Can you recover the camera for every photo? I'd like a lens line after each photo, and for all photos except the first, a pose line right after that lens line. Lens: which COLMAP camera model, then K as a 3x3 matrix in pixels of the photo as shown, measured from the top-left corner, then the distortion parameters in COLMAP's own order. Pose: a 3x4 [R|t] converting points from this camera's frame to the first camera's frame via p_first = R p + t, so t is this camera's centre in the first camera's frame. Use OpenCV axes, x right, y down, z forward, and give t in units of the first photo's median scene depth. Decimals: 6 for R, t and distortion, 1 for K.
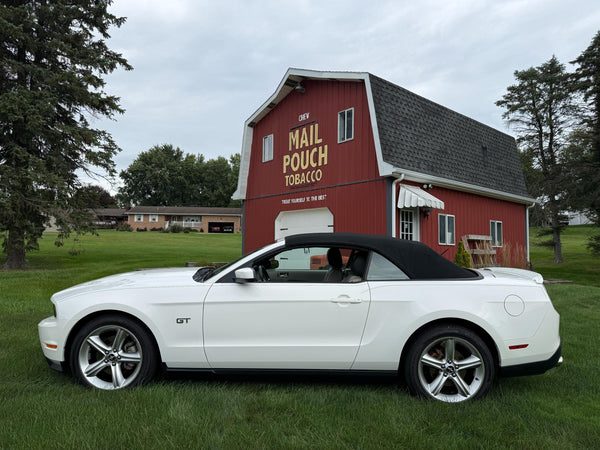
lens RADIAL K [[417.5, 0, 301.6], [0, 417.5, 224.1], [0, 0, 1]] dist [0.047043, -0.046532]
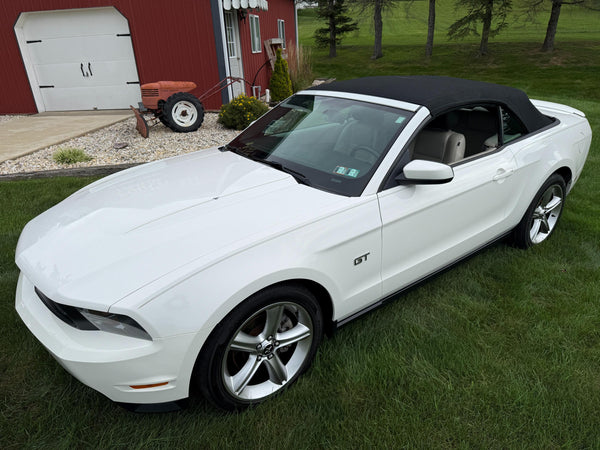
lens RADIAL K [[422.1, 0, 301.7], [0, 422.1, 222.9], [0, 0, 1]] dist [0.052890, -0.072249]
pose [[0.777266, -0.289046, 0.558847, -0.181848], [0.009361, 0.893440, 0.449084, -0.030310], [-0.629102, -0.343826, 0.697147, 0.159047]]
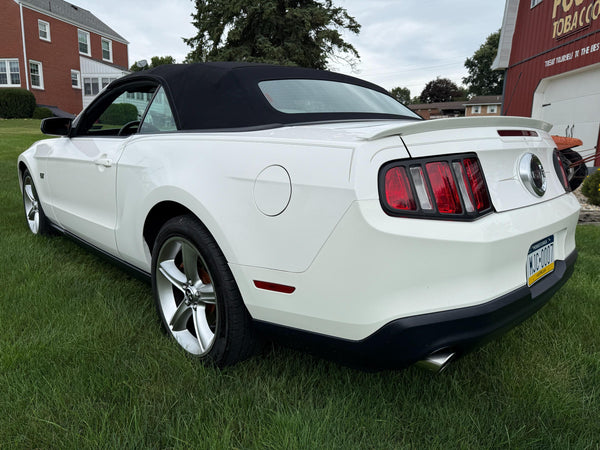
lens RADIAL K [[417.5, 0, 301.6], [0, 417.5, 224.1], [0, 0, 1]] dist [0.047043, -0.046532]
pose [[0.705891, 0.143900, -0.693550, 0.201879], [0.029444, 0.972339, 0.231711, 0.033302], [0.707709, -0.183983, 0.682128, 0.185976]]
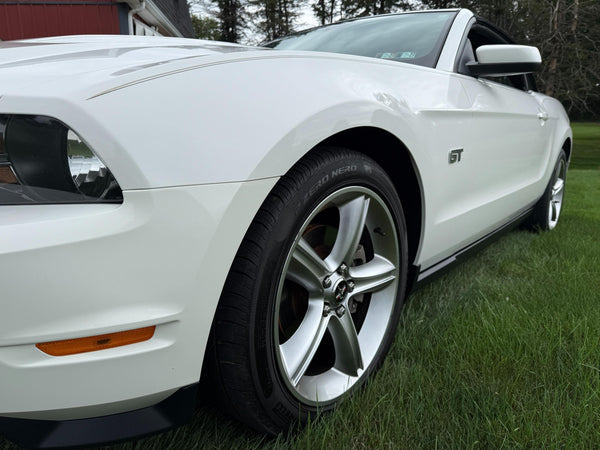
lens RADIAL K [[422.1, 0, 301.7], [0, 422.1, 222.9], [0, 0, 1]] dist [0.052890, -0.072249]
pose [[0.608289, -0.166395, 0.776078, -0.180058], [-0.039957, 0.970119, 0.239316, 0.051450], [-0.792709, -0.176583, 0.583464, 0.222897]]
